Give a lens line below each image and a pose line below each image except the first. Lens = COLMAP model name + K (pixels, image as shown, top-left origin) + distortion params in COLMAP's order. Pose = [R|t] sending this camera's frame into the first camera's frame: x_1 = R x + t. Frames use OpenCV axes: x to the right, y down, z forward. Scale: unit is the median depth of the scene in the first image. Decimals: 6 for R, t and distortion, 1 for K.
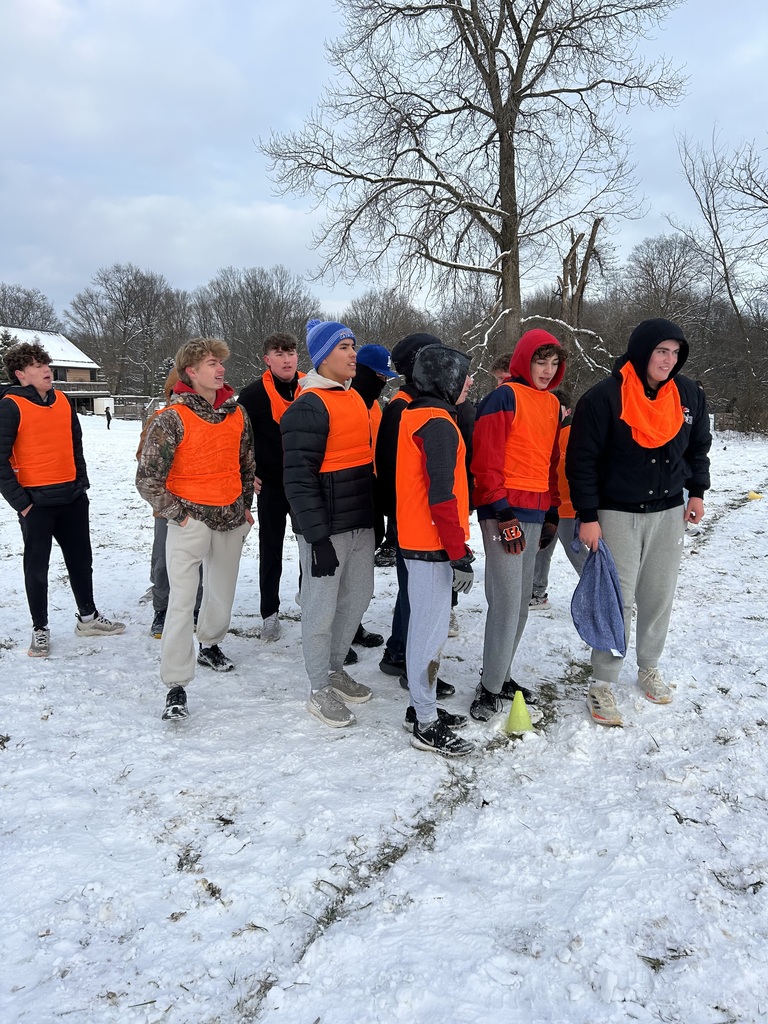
lens RADIAL K [[768.4, 0, 382.8], [0, 768.4, 512.1], [0, 0, 1]] dist [-0.008817, -0.027296]
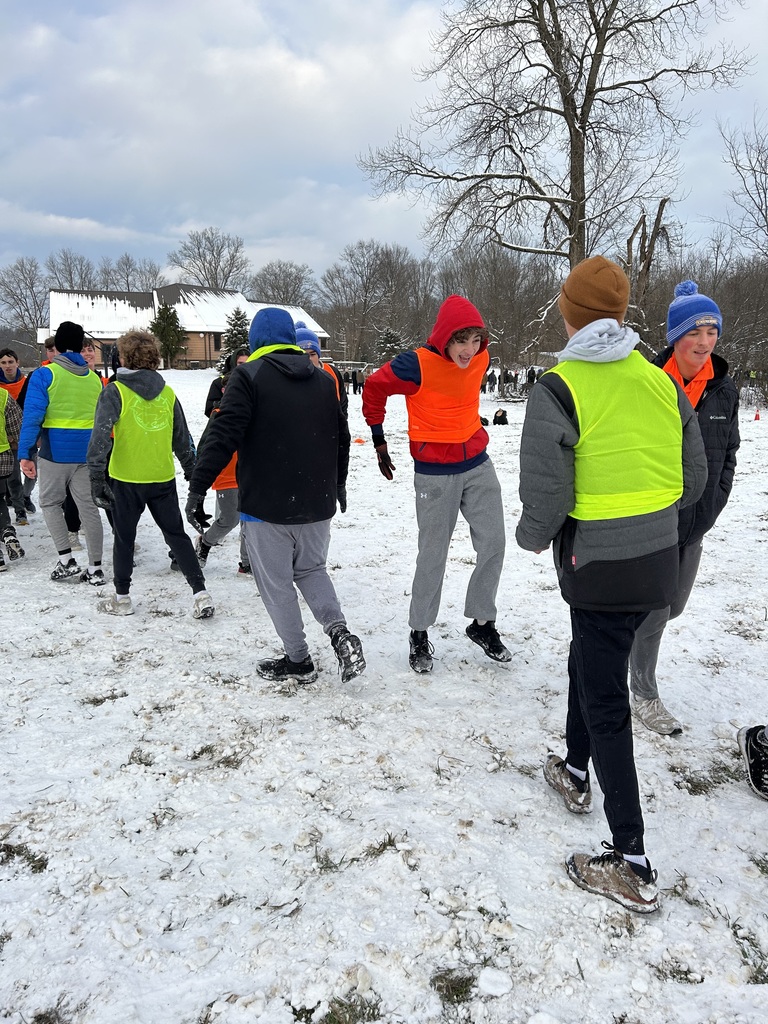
lens RADIAL K [[768.4, 0, 385.3], [0, 768.4, 511.4], [0, 0, 1]] dist [-0.008817, -0.027296]
pose [[0.940451, 0.068007, -0.333057, 0.287351], [-0.053313, 0.997166, 0.053073, 0.014871], [0.335723, -0.032156, 0.941412, -0.143568]]
